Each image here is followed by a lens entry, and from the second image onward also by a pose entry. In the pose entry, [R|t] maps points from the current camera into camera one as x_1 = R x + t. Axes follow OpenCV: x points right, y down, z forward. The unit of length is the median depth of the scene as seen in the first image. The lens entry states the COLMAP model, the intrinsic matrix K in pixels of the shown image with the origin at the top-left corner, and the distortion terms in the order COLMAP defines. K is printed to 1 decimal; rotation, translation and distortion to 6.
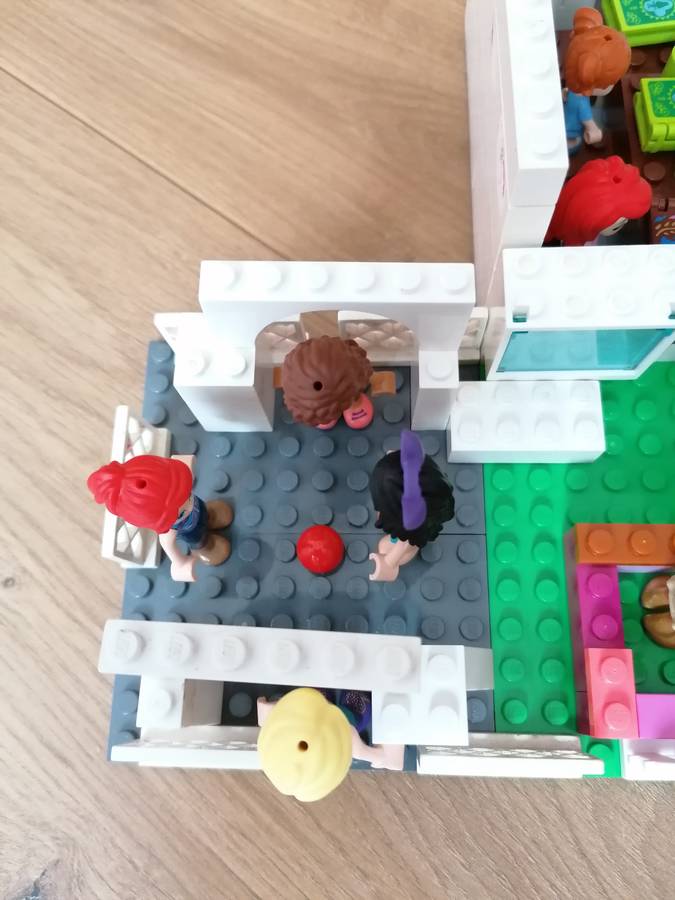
lens RADIAL K [[720.7, 0, 321.9], [0, 720.7, 450.2], [0, 0, 1]] dist [0.143910, -0.188882]
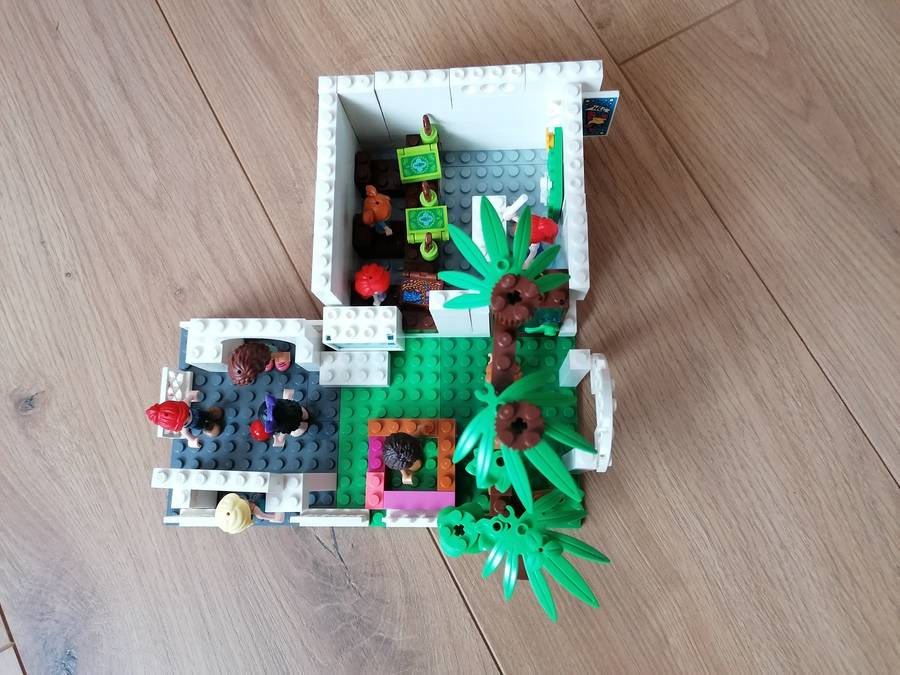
lens RADIAL K [[699.7, 0, 450.0], [0, 699.7, 337.5], [0, 0, 1]] dist [0.026758, -0.004288]
pose [[0.999424, -0.016689, 0.029533, 0.539714], [0.013201, 0.993323, 0.114611, -0.398957], [-0.031249, -0.114155, 0.992971, -1.146748]]
